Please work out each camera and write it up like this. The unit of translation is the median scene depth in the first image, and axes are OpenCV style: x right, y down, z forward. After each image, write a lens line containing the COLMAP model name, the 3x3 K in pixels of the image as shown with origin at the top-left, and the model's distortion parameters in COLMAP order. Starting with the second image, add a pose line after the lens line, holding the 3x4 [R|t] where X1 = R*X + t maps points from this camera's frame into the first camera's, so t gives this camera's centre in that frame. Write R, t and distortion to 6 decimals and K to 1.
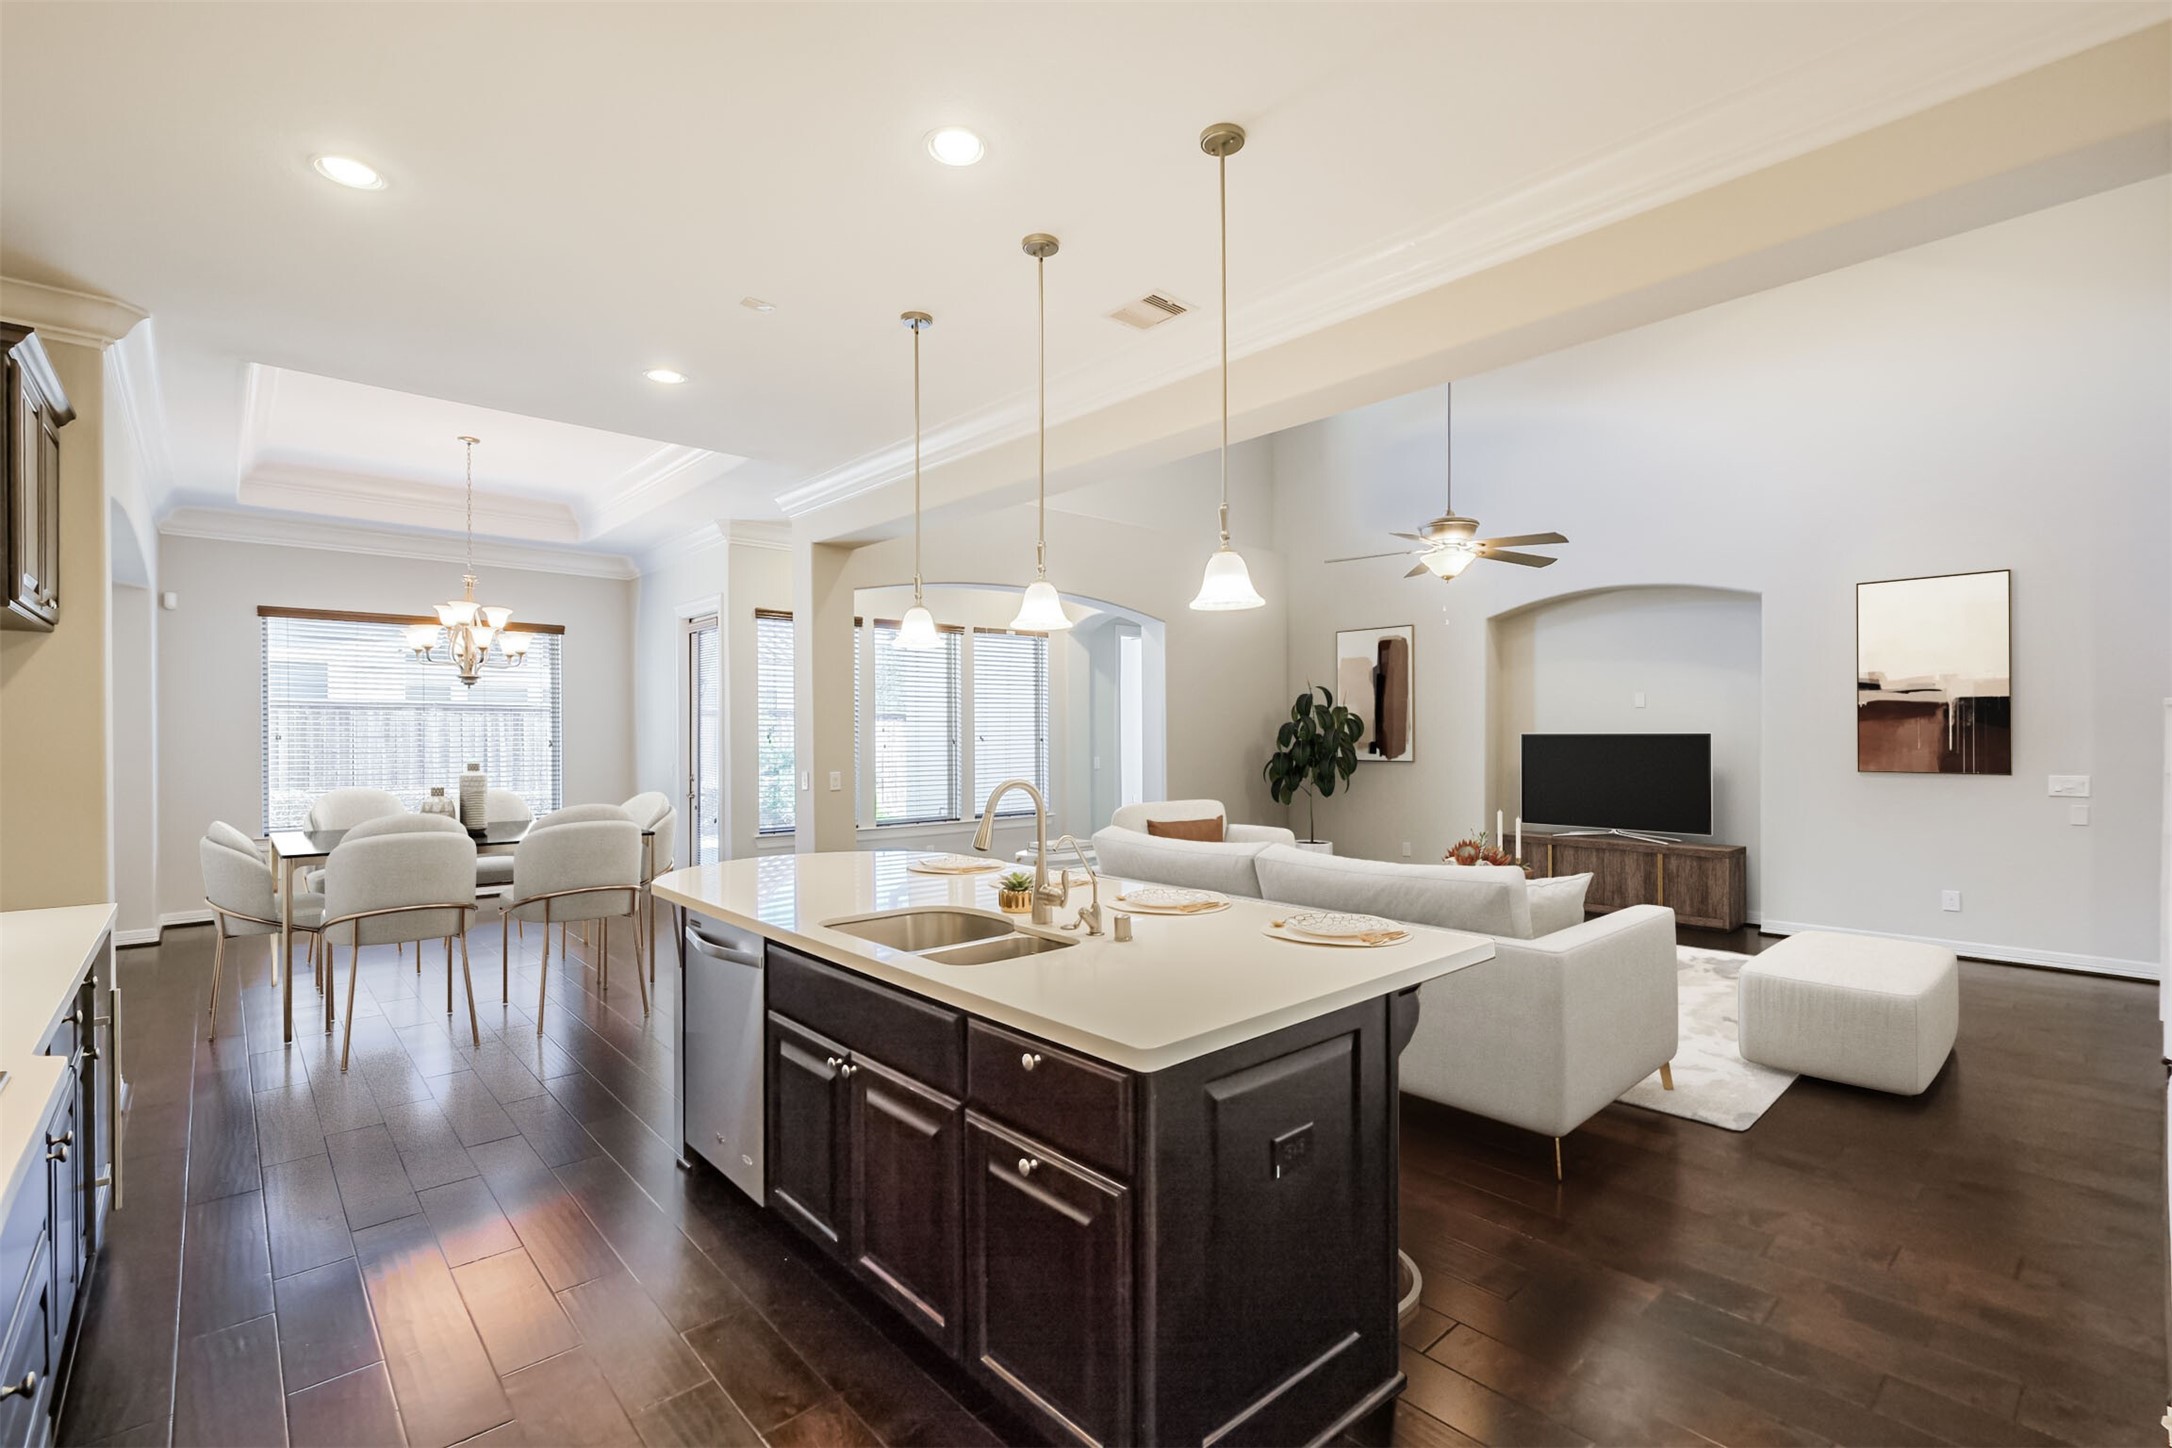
lens RADIAL K [[955.7, 0, 1086.0], [0, 955.7, 724.0], [0, 0, 1]] dist [-0.000655, -0.000058]
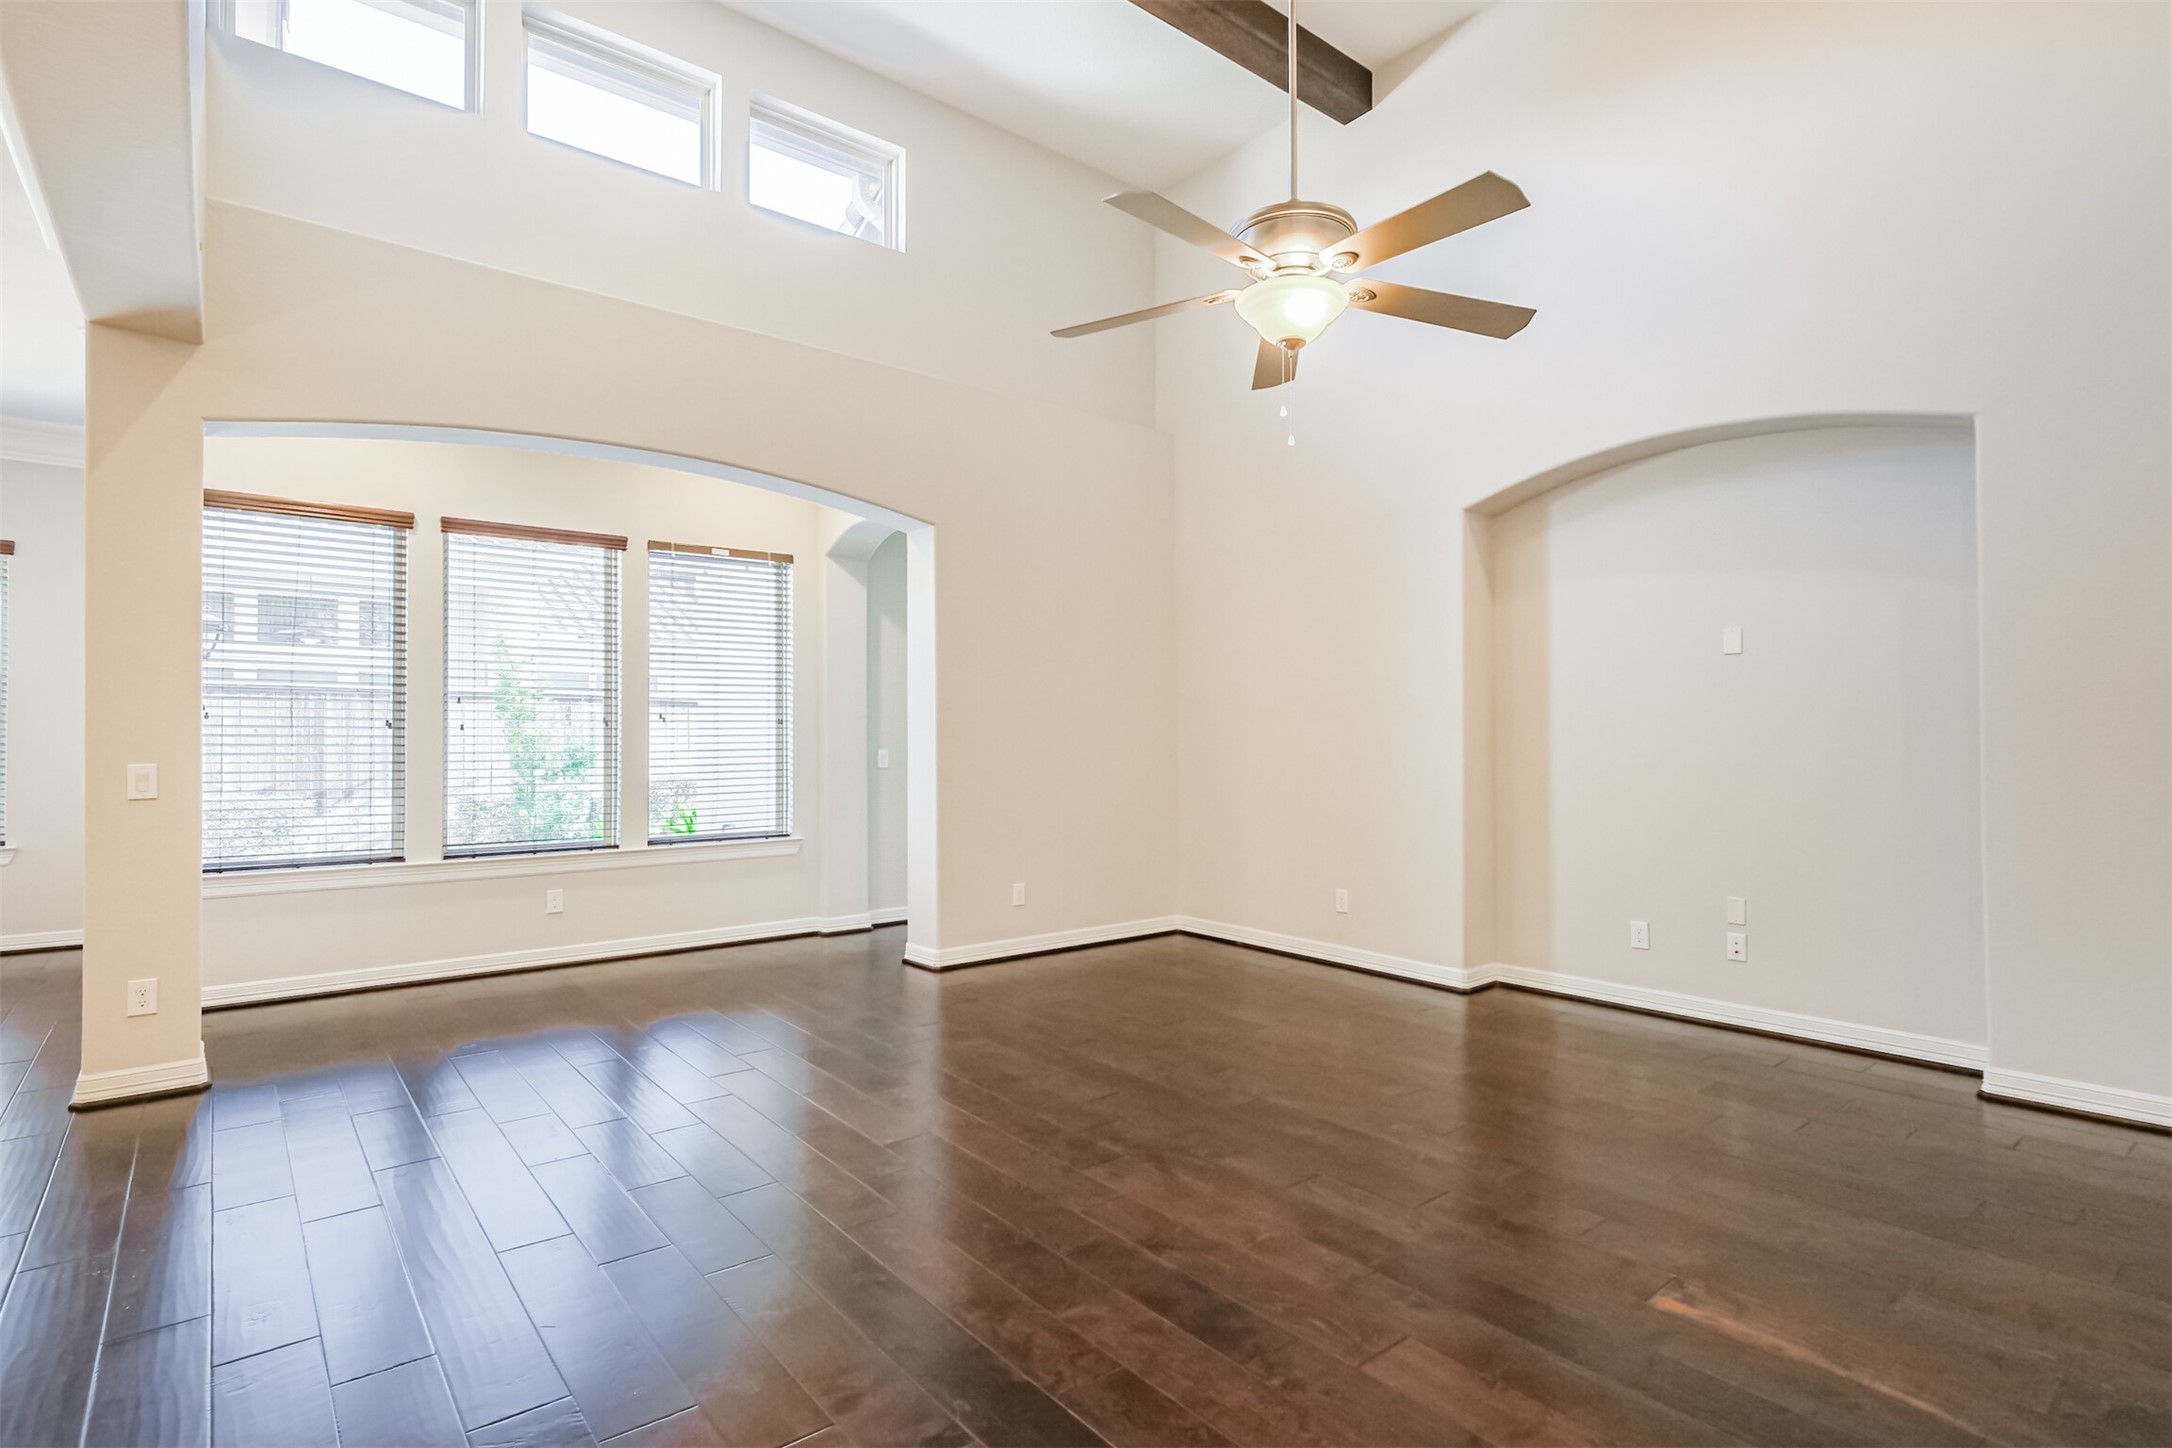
lens RADIAL K [[991.7, 0, 1086.0], [0, 991.7, 724.0], [0, 0, 1]] dist [0.001763, 0.000264]
pose [[0.997965, -0.001022, -0.063761, 0.222235], [0.000927, 0.999998, -0.001518, 0.022919], [0.063763, 0.001456, 0.997964, 0.368017]]
